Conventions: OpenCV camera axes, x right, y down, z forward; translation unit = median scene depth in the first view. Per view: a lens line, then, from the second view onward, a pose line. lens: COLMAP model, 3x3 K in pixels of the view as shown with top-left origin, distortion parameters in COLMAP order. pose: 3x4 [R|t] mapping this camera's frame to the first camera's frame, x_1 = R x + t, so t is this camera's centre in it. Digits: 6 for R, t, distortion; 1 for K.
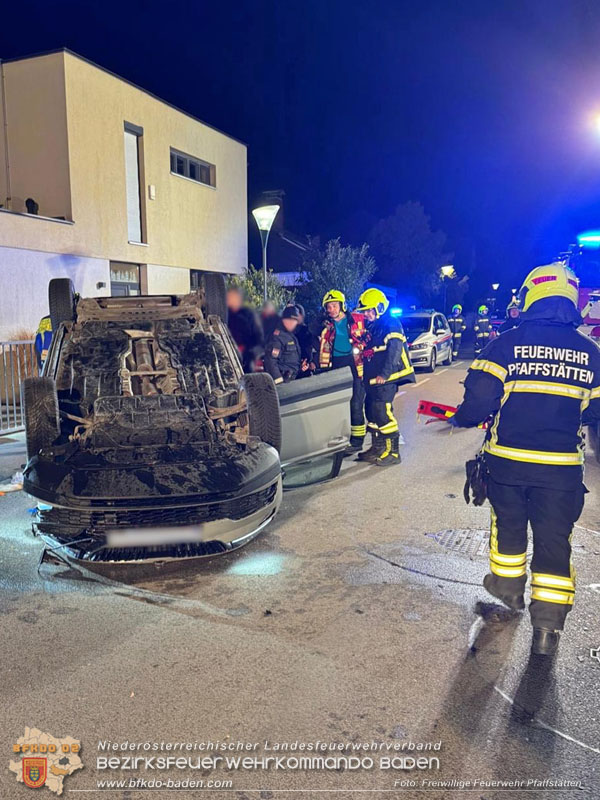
lens RADIAL K [[665.4, 0, 300.0], [0, 665.4, 400.0], [0, 0, 1]] dist [0.065462, 0.001664]
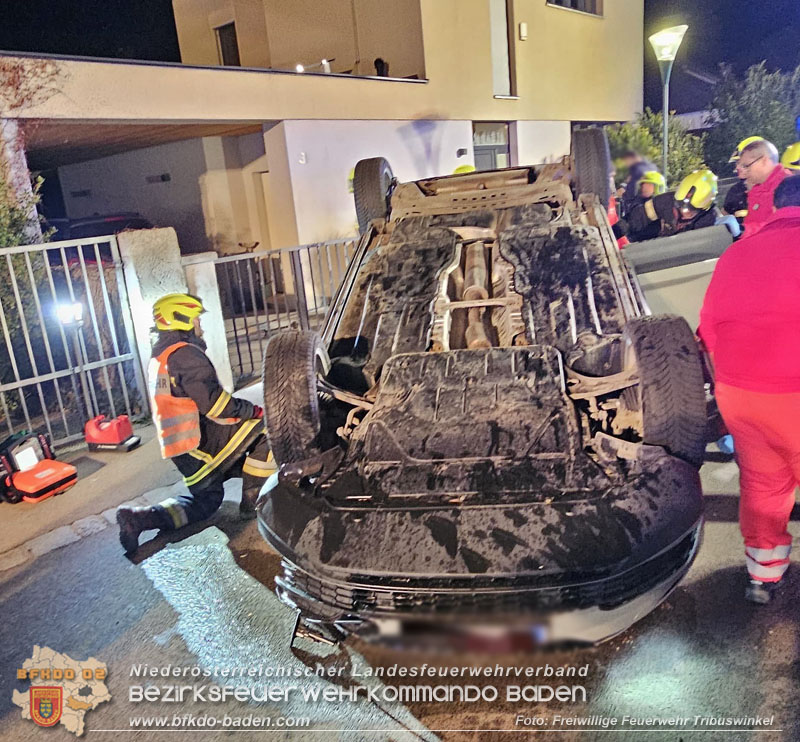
lens RADIAL K [[738.5, 0, 400.0], [0, 738.5, 371.0], [0, 0, 1]] dist [-0.016682, -0.008557]
pose [[0.924472, 0.026646, -0.380317, -0.026502], [0.023447, 0.991693, 0.126475, -0.065004], [0.380527, -0.125840, 0.916168, 0.314140]]
